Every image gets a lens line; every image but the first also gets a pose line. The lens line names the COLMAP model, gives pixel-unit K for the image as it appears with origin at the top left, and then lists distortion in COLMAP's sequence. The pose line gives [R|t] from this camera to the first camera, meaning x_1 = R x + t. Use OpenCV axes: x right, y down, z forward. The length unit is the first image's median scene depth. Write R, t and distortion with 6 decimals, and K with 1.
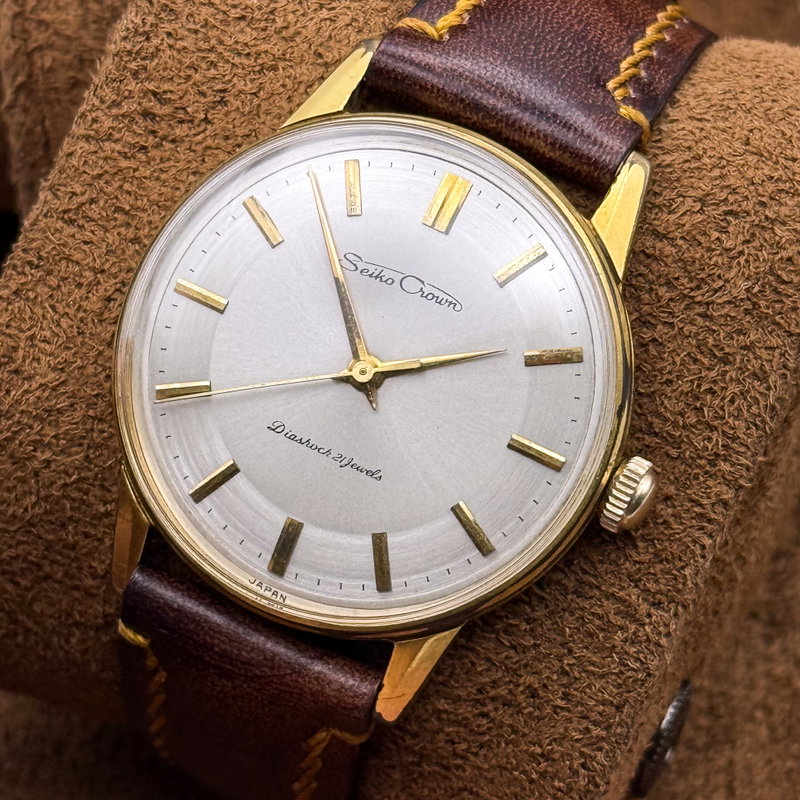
lens RADIAL K [[3416.2, 0, 395.8], [0, 3416.2, 398.8], [0, 0, 1]] dist [0.170129, 0.000000]
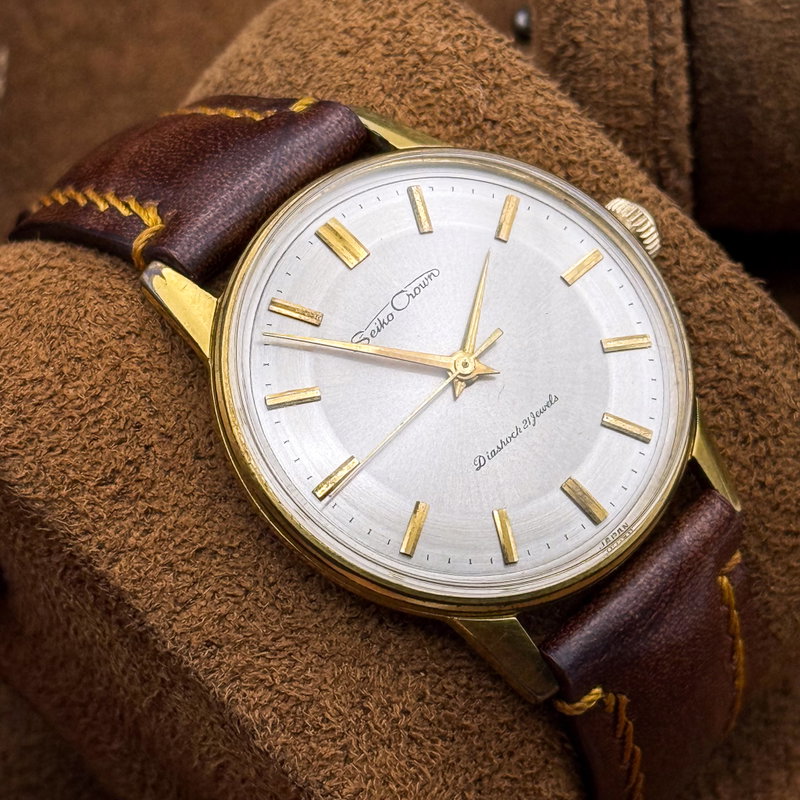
lens RADIAL K [[3416.2, 0, 401.5], [0, 3416.2, 406.1], [0, 0, 1]] dist [0.170129, 0.000000]
pose [[0.300207, -0.784447, 0.542696, -0.579606], [0.893077, 0.431016, 0.128989, -0.151193], [-0.335096, 0.445946, 0.829965, 0.120918]]
